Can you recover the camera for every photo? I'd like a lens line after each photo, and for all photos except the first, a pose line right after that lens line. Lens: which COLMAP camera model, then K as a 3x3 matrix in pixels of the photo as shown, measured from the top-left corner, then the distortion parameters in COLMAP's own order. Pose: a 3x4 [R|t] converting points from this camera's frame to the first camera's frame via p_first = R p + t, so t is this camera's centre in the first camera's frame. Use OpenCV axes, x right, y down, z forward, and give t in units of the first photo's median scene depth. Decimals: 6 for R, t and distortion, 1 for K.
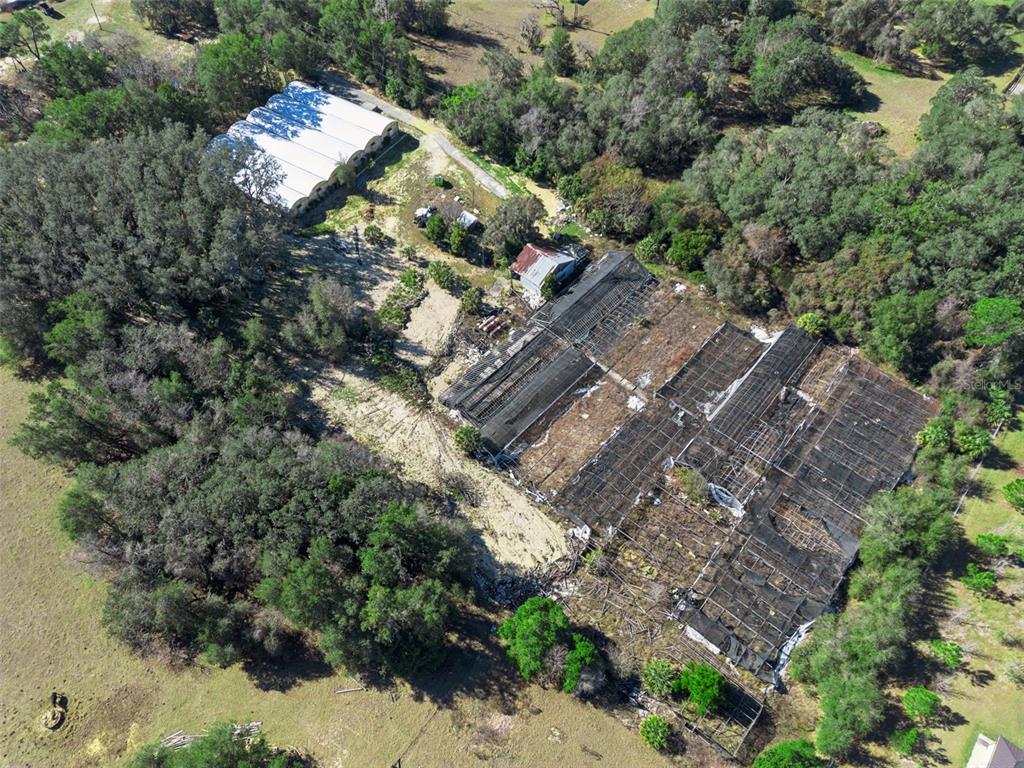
lens RADIAL K [[721.7, 0, 526.4], [0, 721.7, 386.6], [0, 0, 1]] dist [0.074381, -0.062442]
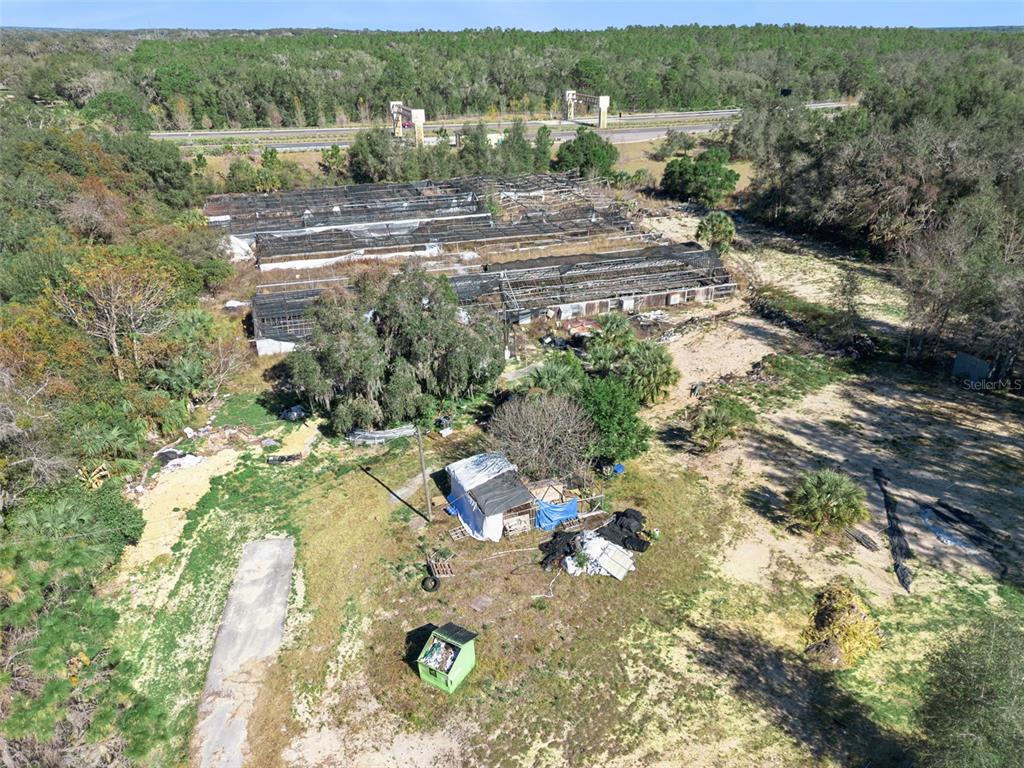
lens RADIAL K [[729.9, 0, 512.0], [0, 729.9, 384.0], [0, 0, 1]] dist [0.078990, -0.067032]
pose [[-0.854300, -0.227601, 0.467300, -0.239238], [0.422933, 0.218244, 0.879487, -0.529773], [-0.302158, 0.948982, -0.090186, 1.068575]]
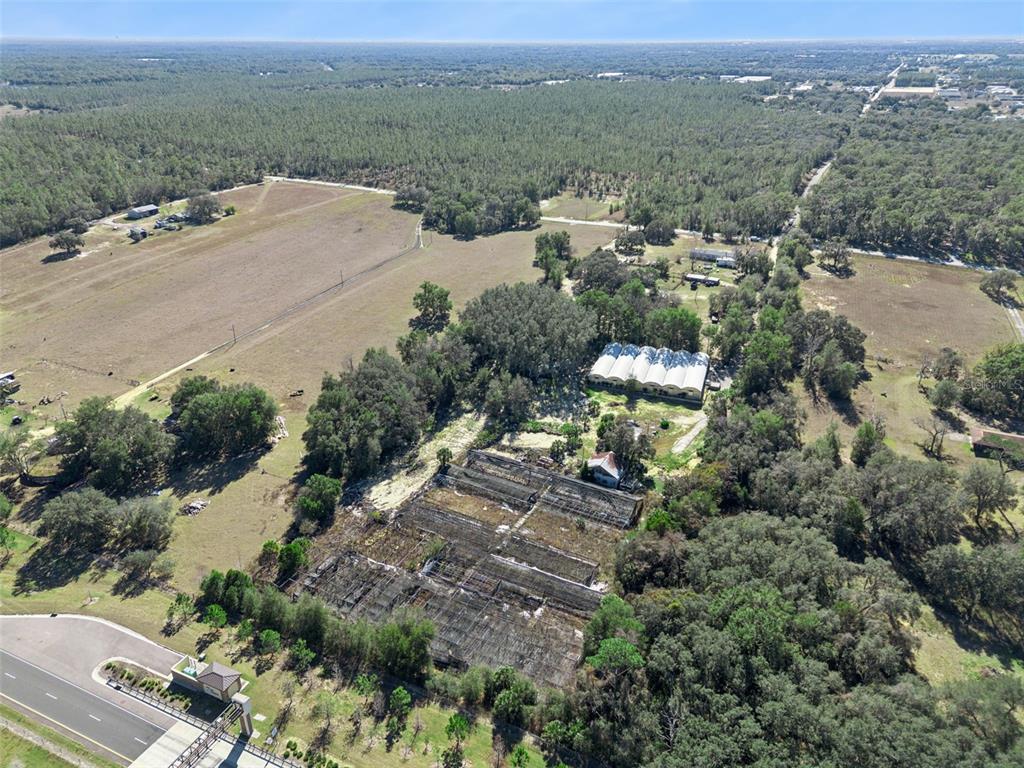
lens RADIAL K [[734.0, 0, 527.3], [0, 734.0, 382.5], [0, 0, 1]] dist [0.080598, -0.078944]
pose [[0.230307, 0.416353, -0.879550, 1.148838], [-0.795029, 0.601709, 0.076655, -0.258357], [0.561149, 0.681614, 0.469590, 0.169387]]
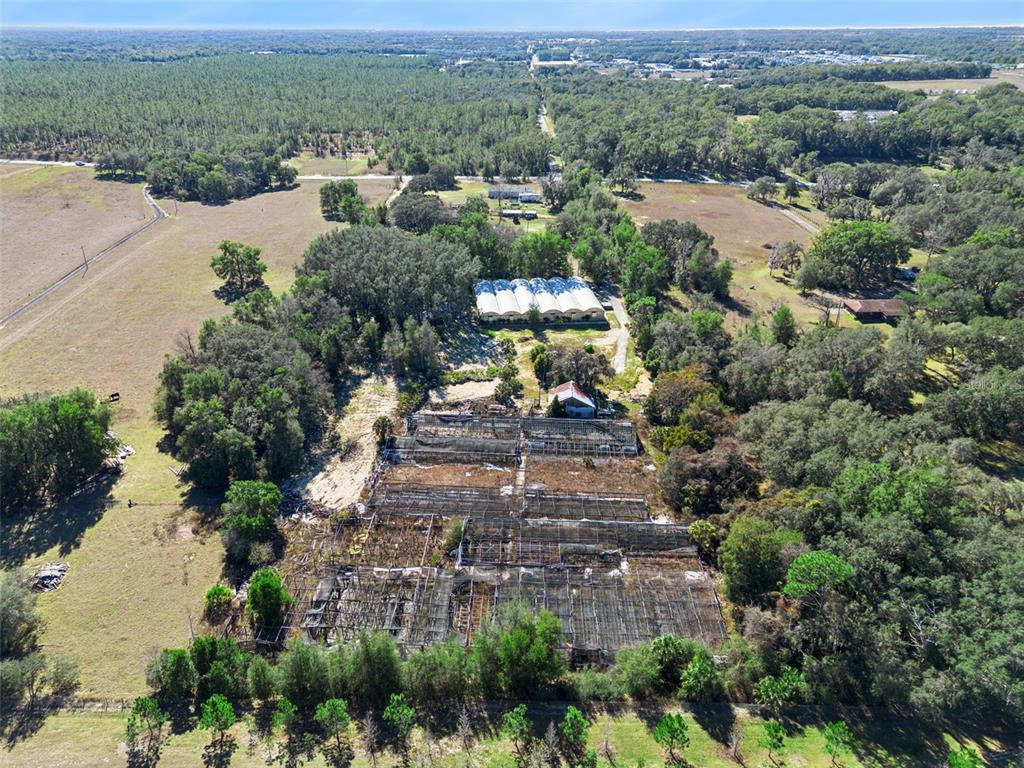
lens RADIAL K [[729.9, 0, 512.0], [0, 729.9, 384.0], [0, 0, 1]] dist [0.078990, -0.067032]
pose [[0.619096, 0.343772, -0.706074, 0.792595], [-0.640175, 0.741683, -0.200206, 0.108624], [0.454857, 0.575958, 0.679248, 0.152474]]
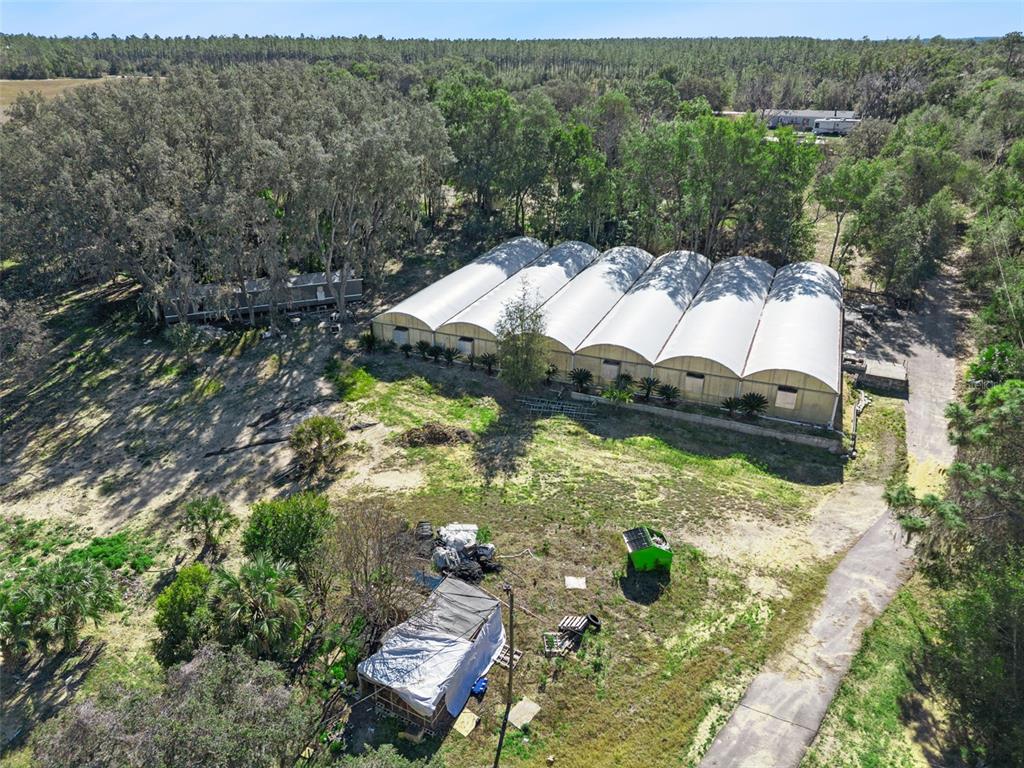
lens RADIAL K [[713.7, 0, 484.4], [0, 713.7, 406.9], [0, 0, 1]] dist [0.059153, -0.060121]
pose [[0.123956, 0.436997, -0.890881, 0.075035], [-0.805079, 0.569129, 0.167153, -0.347880], [0.580072, 0.696510, 0.422364, 0.944122]]
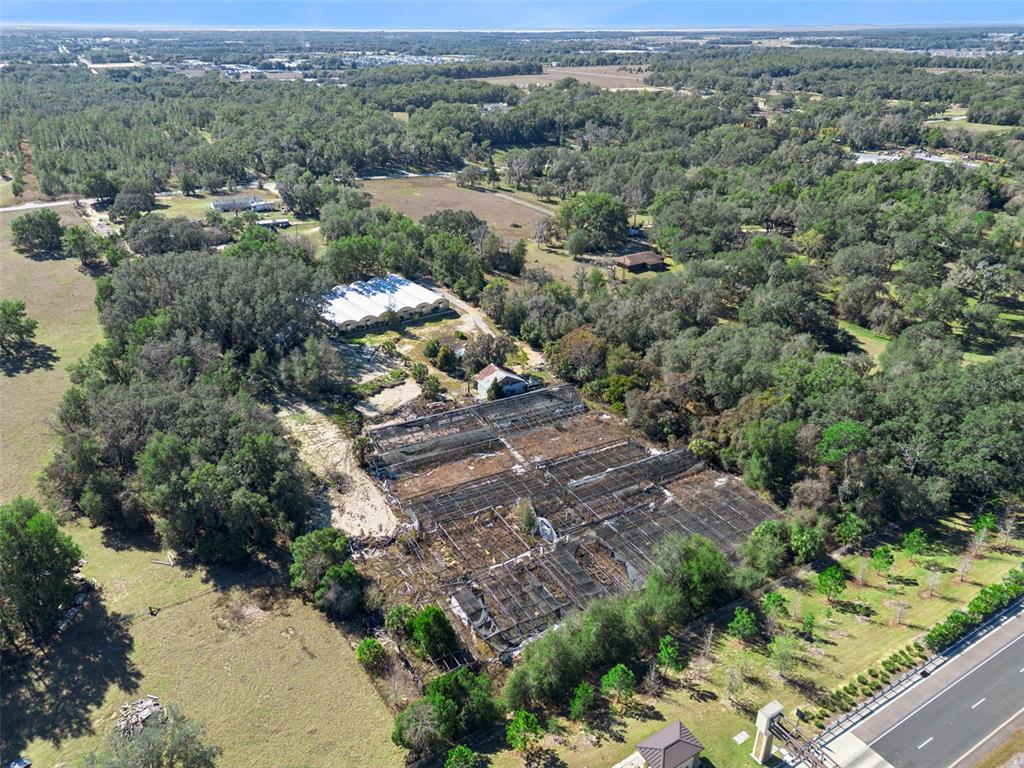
lens RADIAL K [[729.9, 0, 512.0], [0, 729.9, 384.0], [0, 0, 1]] dist [0.078990, -0.067032]
pose [[0.939069, 0.150198, -0.309178, 0.431120], [-0.280270, 0.855315, -0.435758, 0.371248], [0.198994, 0.495860, 0.845295, -0.030339]]
